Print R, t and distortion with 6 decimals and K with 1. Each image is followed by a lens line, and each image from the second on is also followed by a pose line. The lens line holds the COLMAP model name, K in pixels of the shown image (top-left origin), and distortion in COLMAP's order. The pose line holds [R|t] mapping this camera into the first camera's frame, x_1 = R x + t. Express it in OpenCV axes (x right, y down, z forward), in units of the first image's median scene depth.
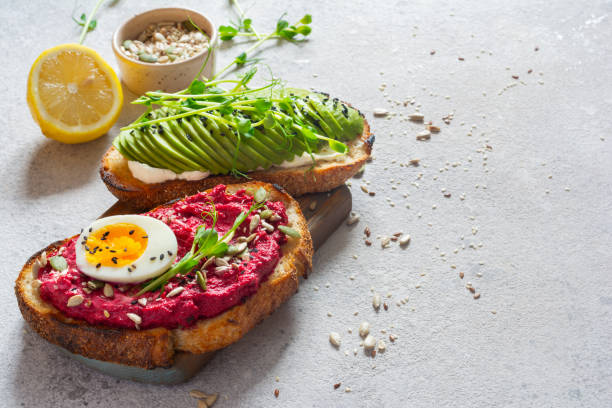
lens RADIAL K [[1461.7, 0, 307.9], [0, 1461.7, 204.0], [0, 0, 1]] dist [0.021773, 0.000000]
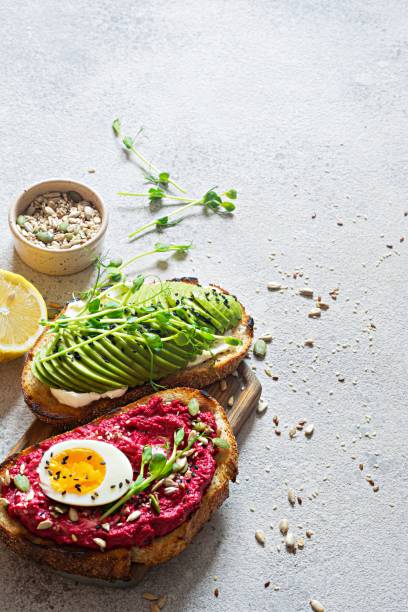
lens RADIAL K [[1461.7, 0, 203.4], [0, 1461.7, 306.3], [0, 0, 1]] dist [0.021773, 0.000000]
pose [[0.988532, -0.005378, 0.150918, -0.196411], [-0.026807, 0.977245, 0.210411, -0.322572], [-0.148615, -0.212043, 0.965894, -0.072088]]
